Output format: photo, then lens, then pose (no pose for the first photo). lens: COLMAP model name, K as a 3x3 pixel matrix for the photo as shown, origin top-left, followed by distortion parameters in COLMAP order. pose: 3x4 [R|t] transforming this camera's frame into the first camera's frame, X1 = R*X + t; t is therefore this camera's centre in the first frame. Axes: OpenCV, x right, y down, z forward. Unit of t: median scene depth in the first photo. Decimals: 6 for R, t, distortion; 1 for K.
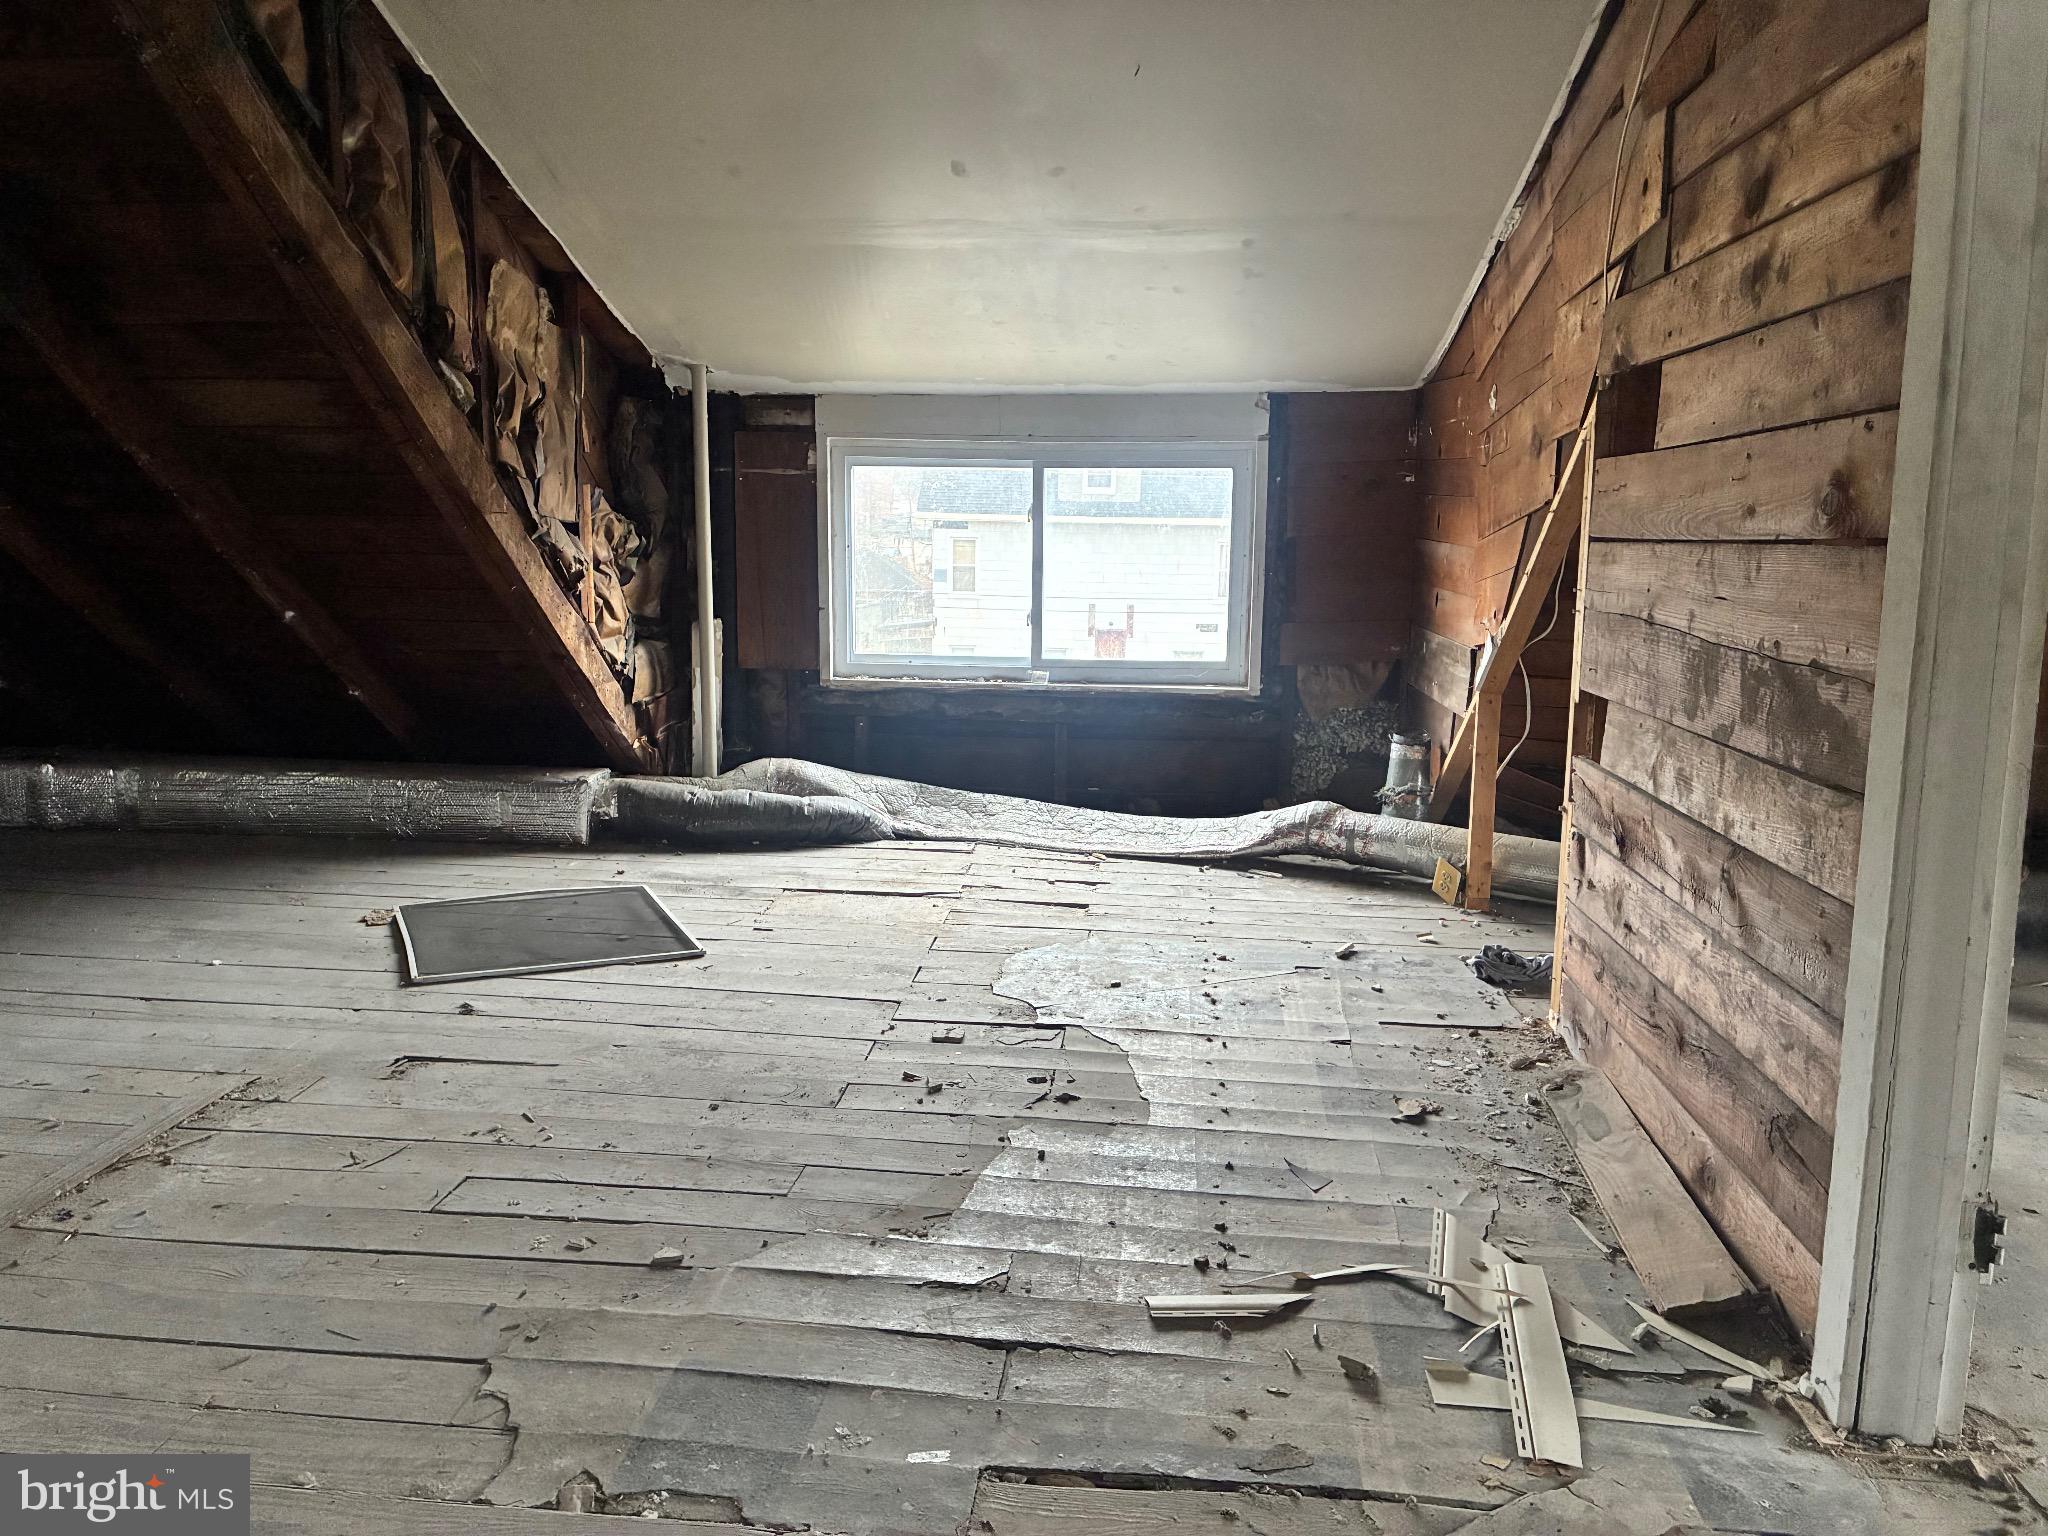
lens RADIAL K [[1546.9, 0, 1016.8], [0, 1546.9, 763.6], [0, 0, 1]] dist [0.037531, -0.035909]
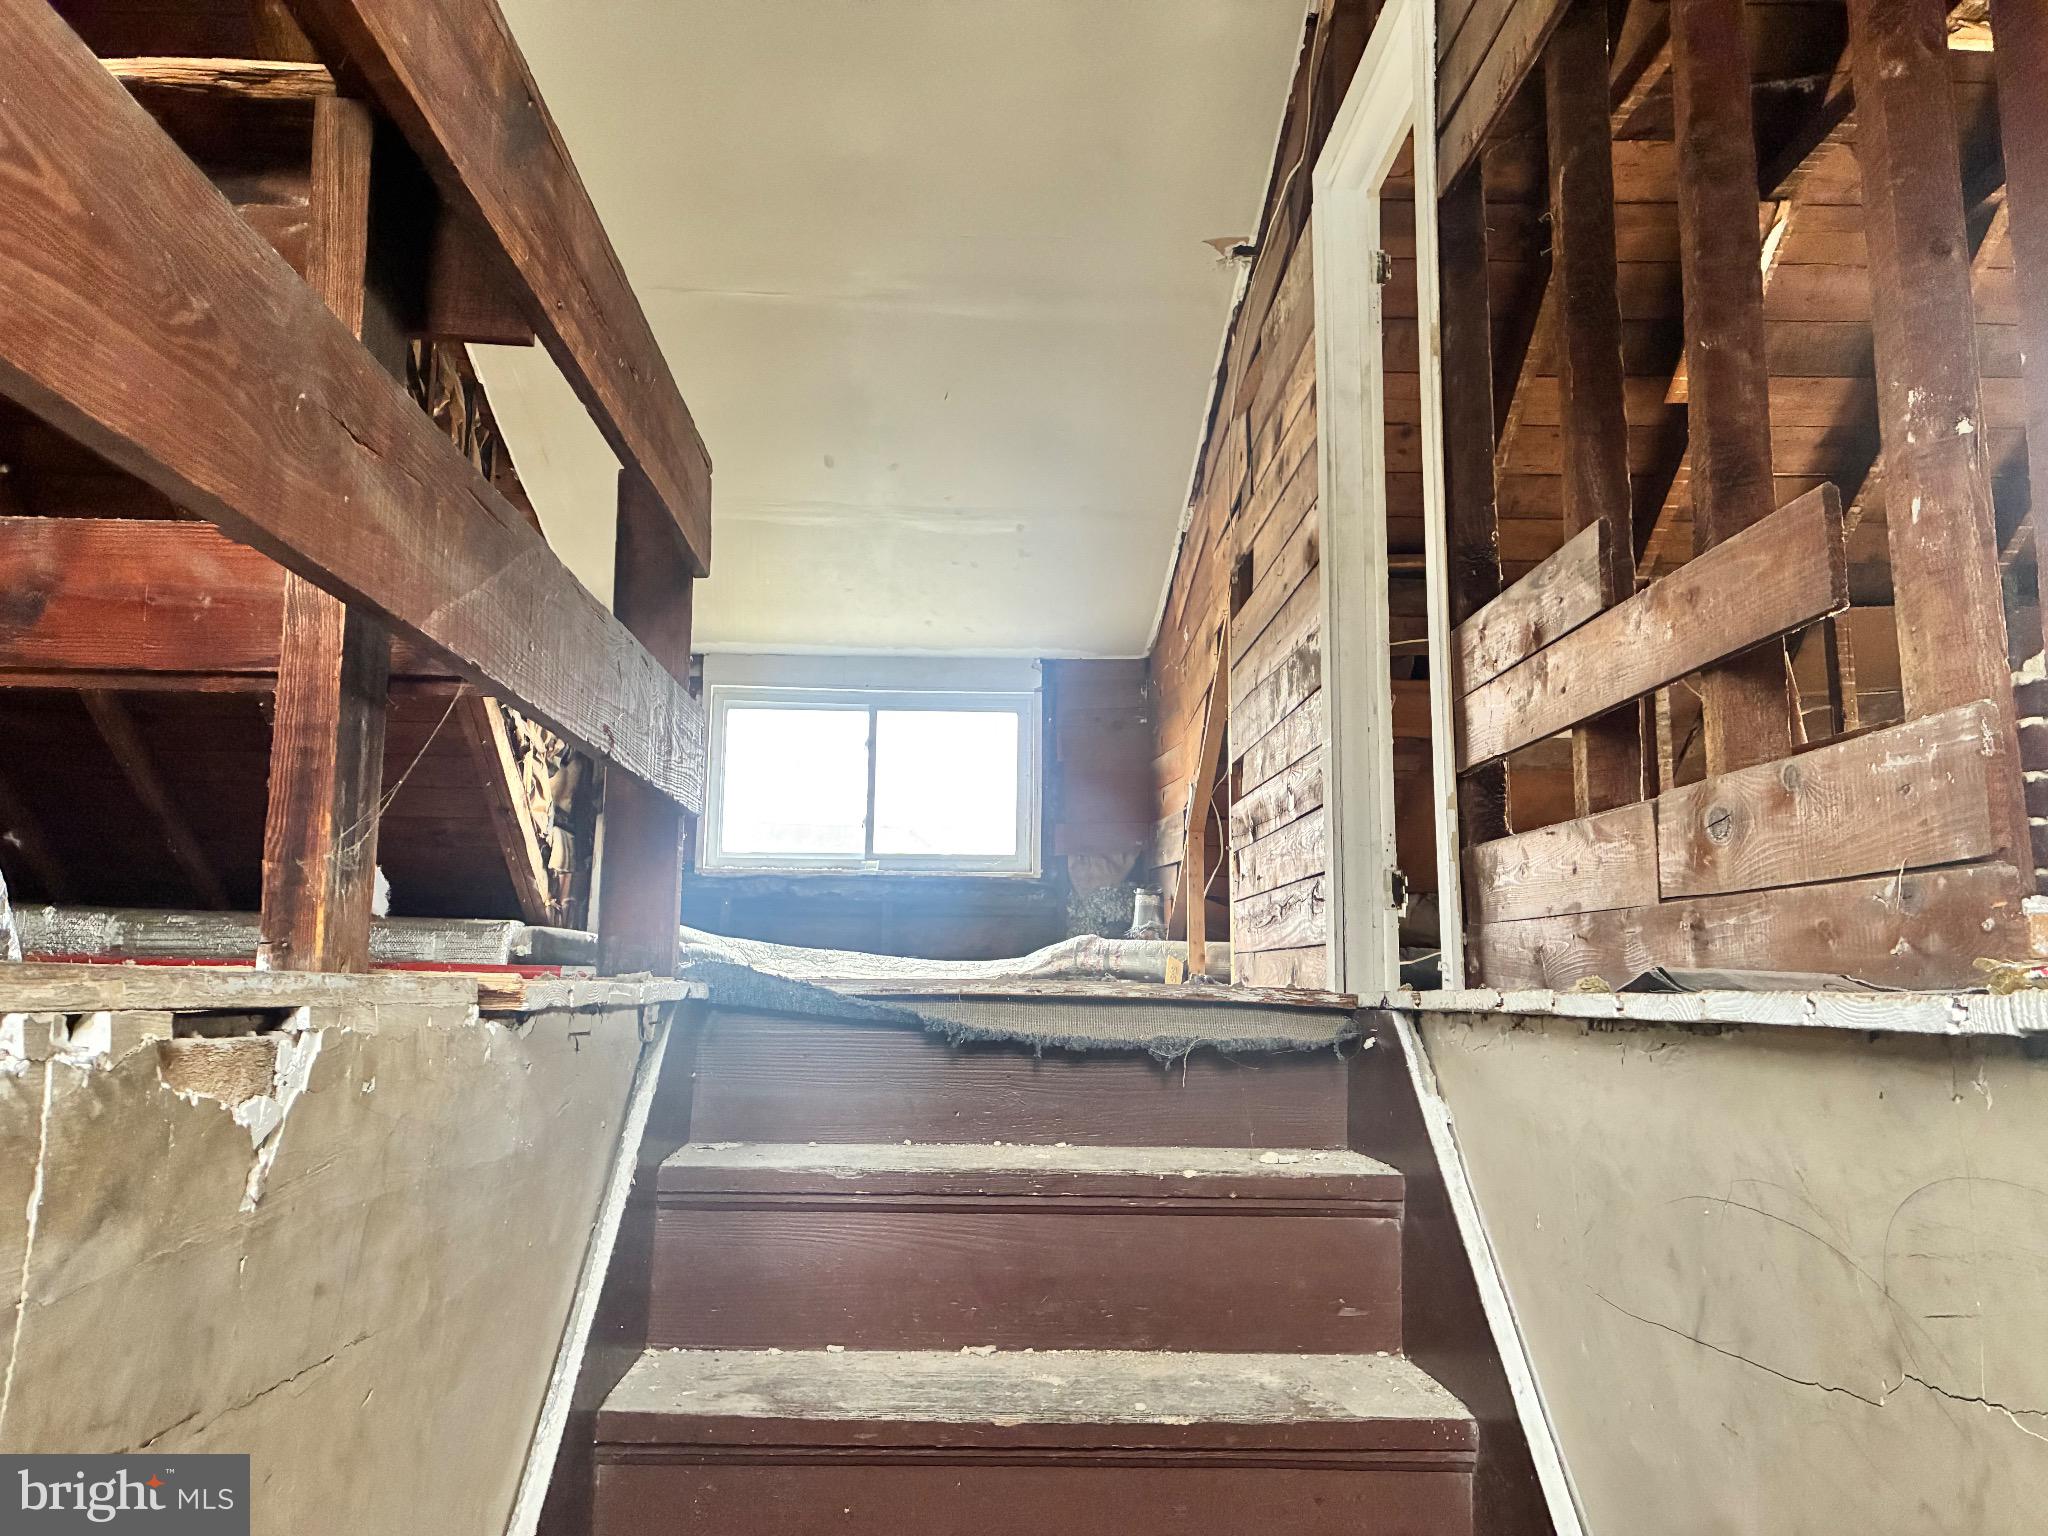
lens RADIAL K [[1546.9, 0, 1063.5], [0, 1546.9, 787.4], [0, 0, 1]] dist [0.037531, -0.035909]
pose [[0.988155, 0.020315, 0.152111, -0.026197], [0.023557, 0.959371, -0.281162, 0.261485], [-0.151643, 0.281415, 0.947528, -0.281936]]
